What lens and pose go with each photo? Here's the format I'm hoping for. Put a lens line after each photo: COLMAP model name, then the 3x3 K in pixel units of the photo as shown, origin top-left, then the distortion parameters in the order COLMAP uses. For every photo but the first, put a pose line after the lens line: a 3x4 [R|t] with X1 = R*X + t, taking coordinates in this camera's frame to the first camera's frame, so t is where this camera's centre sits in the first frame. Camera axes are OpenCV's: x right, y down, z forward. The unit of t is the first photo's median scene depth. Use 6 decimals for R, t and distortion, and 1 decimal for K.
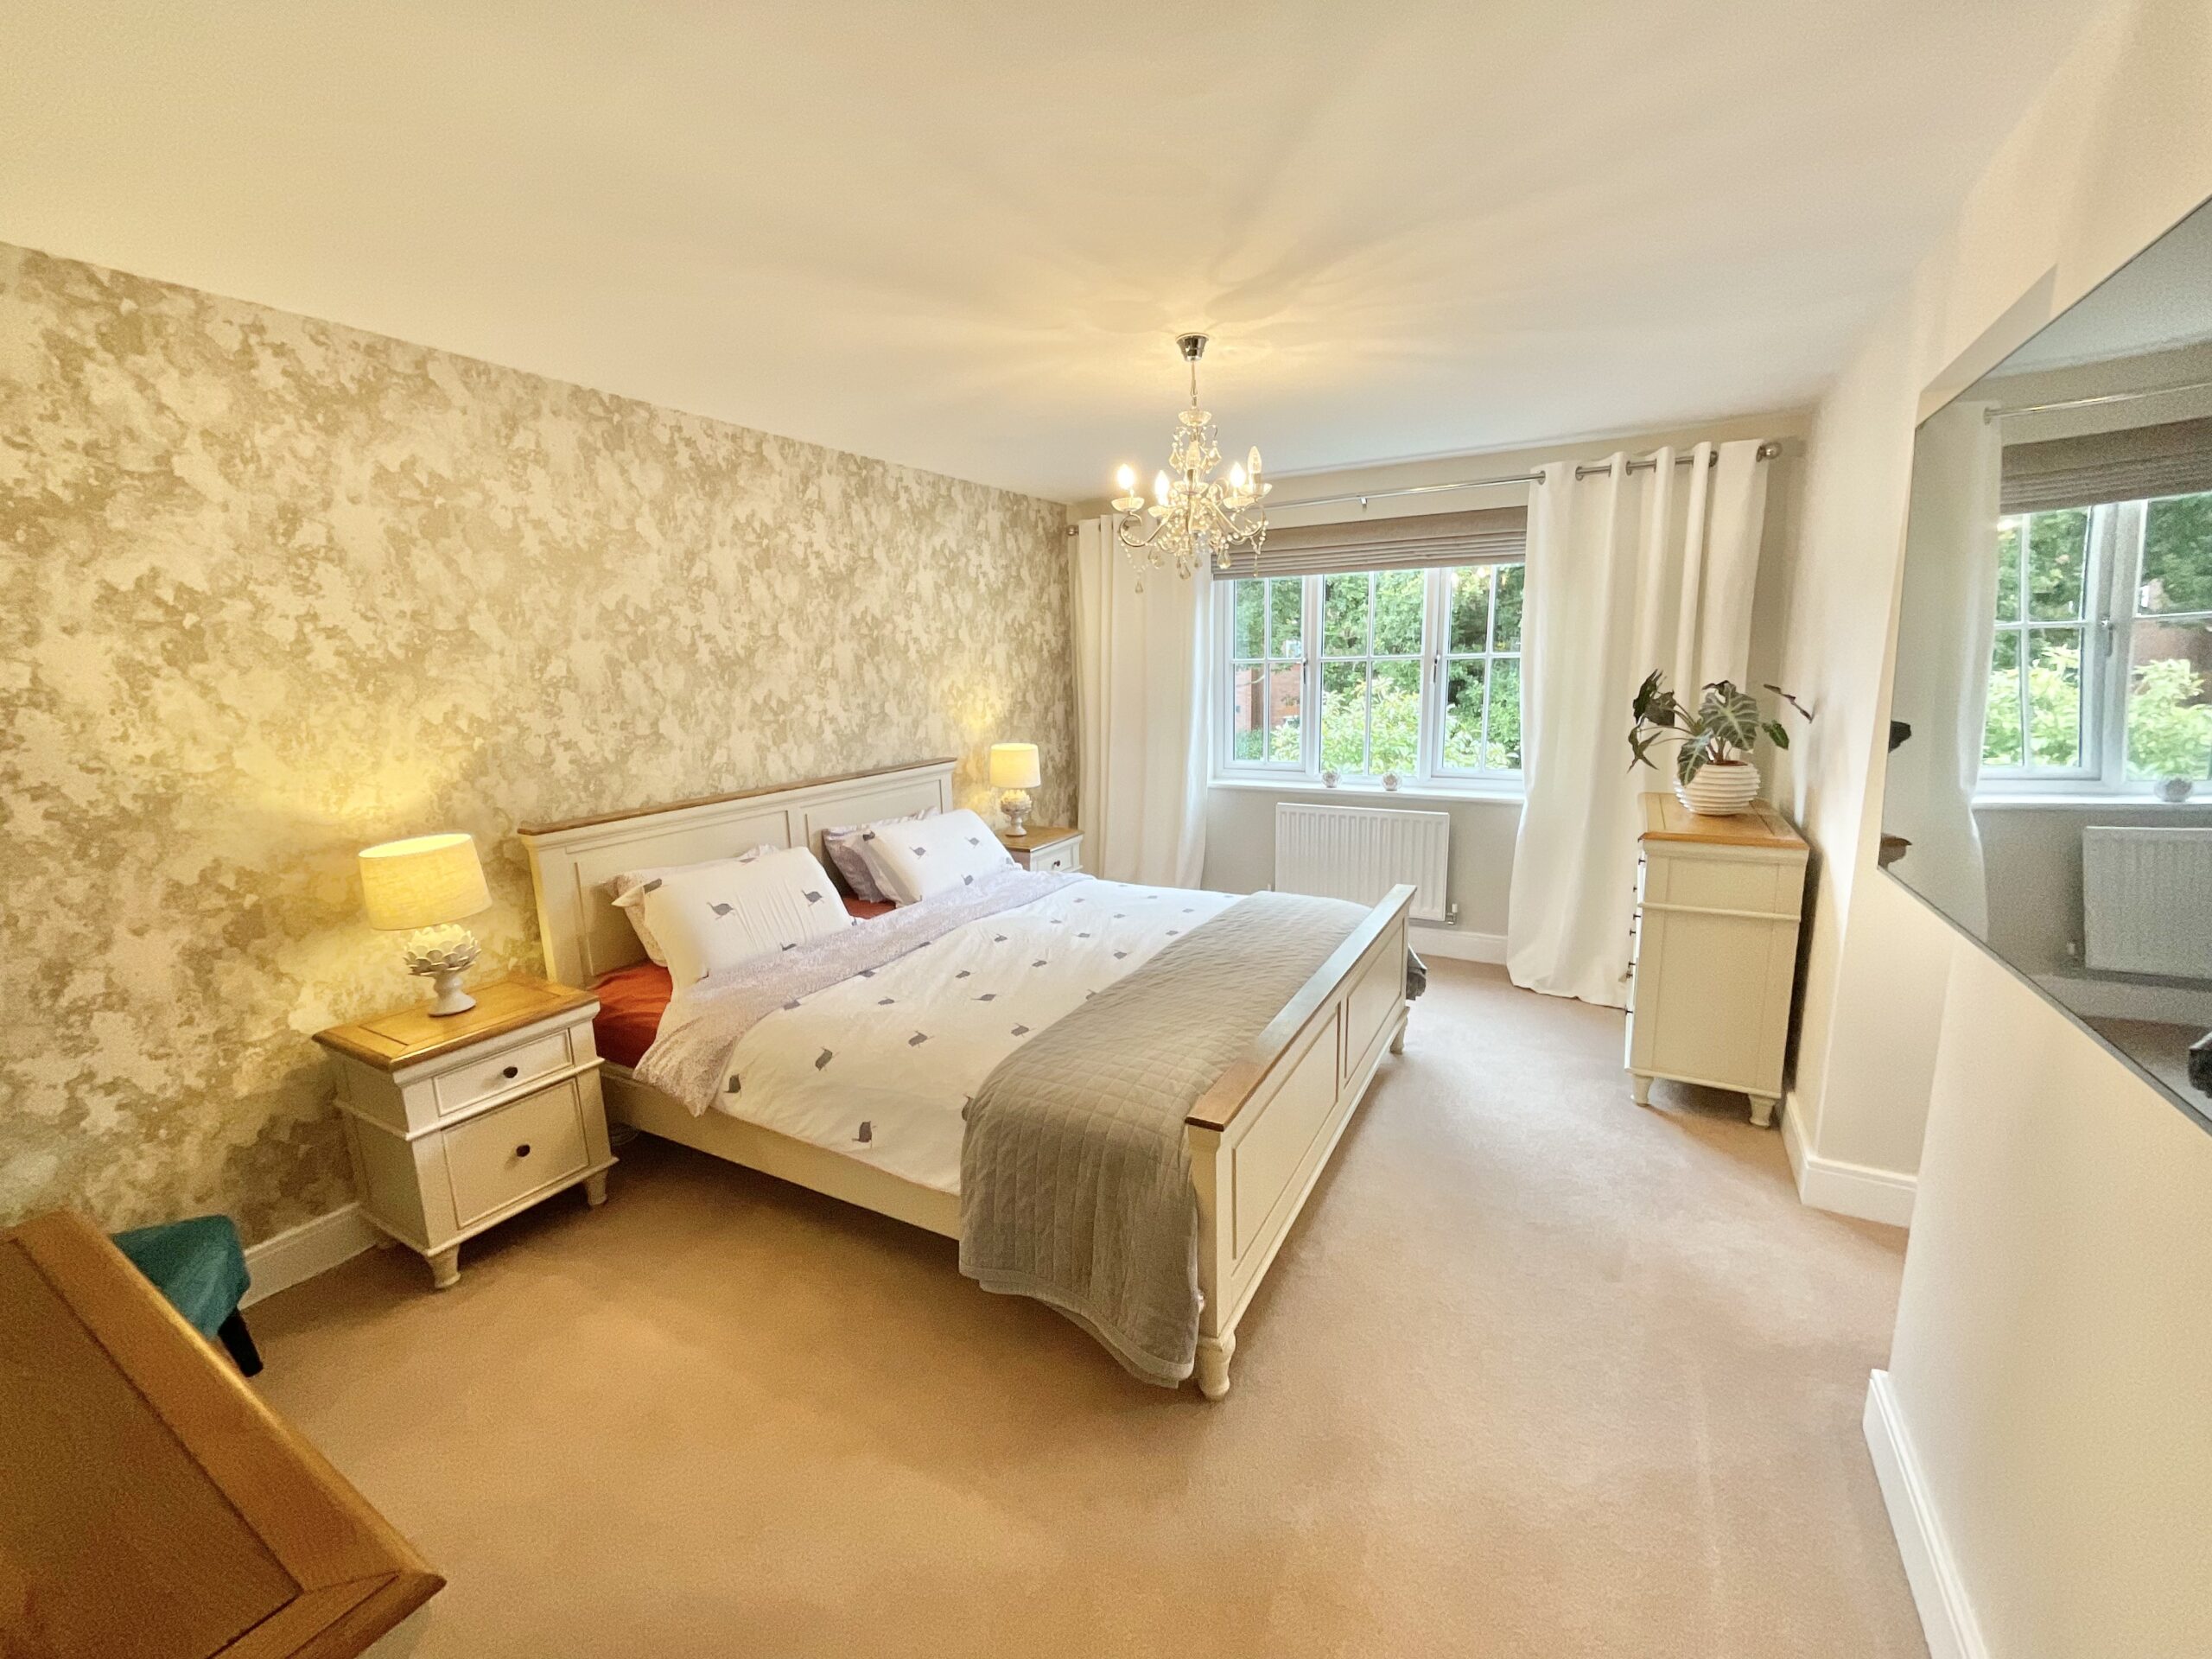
lens RADIAL K [[896.9, 0, 1103.7], [0, 896.9, 831.4], [0, 0, 1]] dist [-0.002453, -0.000140]
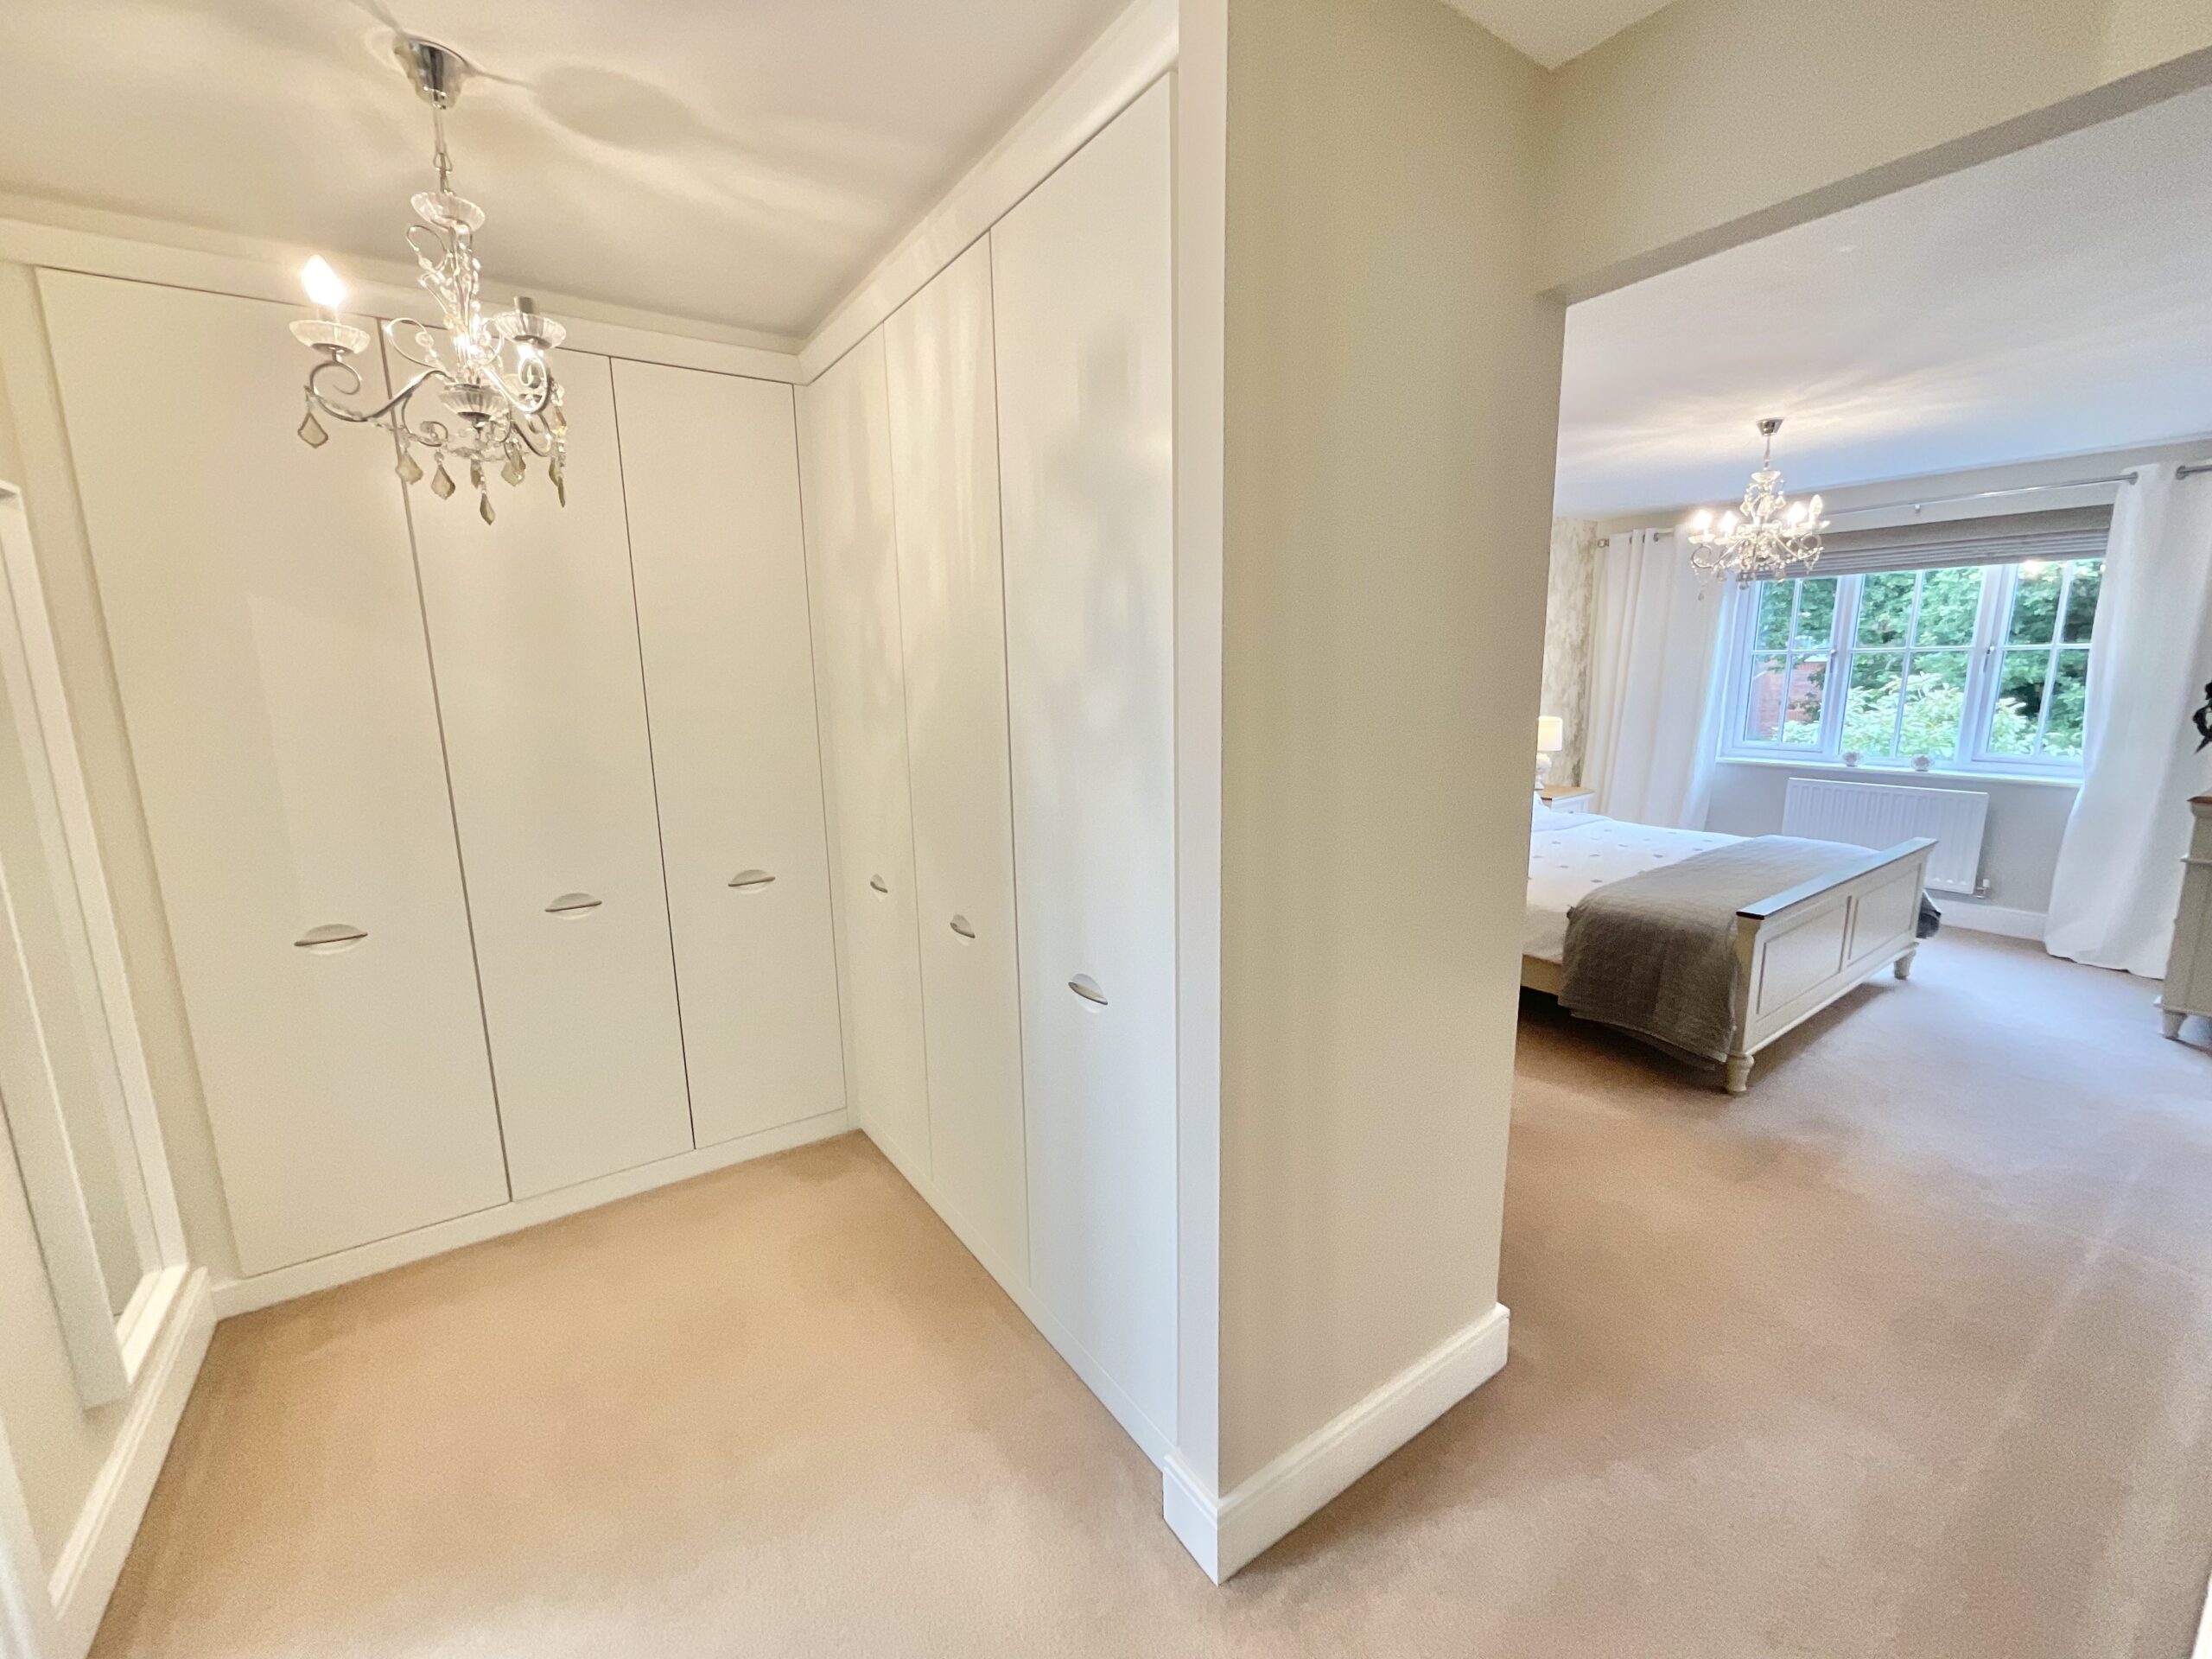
lens RADIAL K [[892.1, 0, 1106.0], [0, 892.1, 829.5], [0, 0, 1]] dist [0.000980, 0.000105]
pose [[0.903207, 0.087488, -0.420193, -0.121943], [-0.086436, 0.996024, 0.021588, 0.095645], [0.420411, 0.016821, 0.907178, -0.436471]]
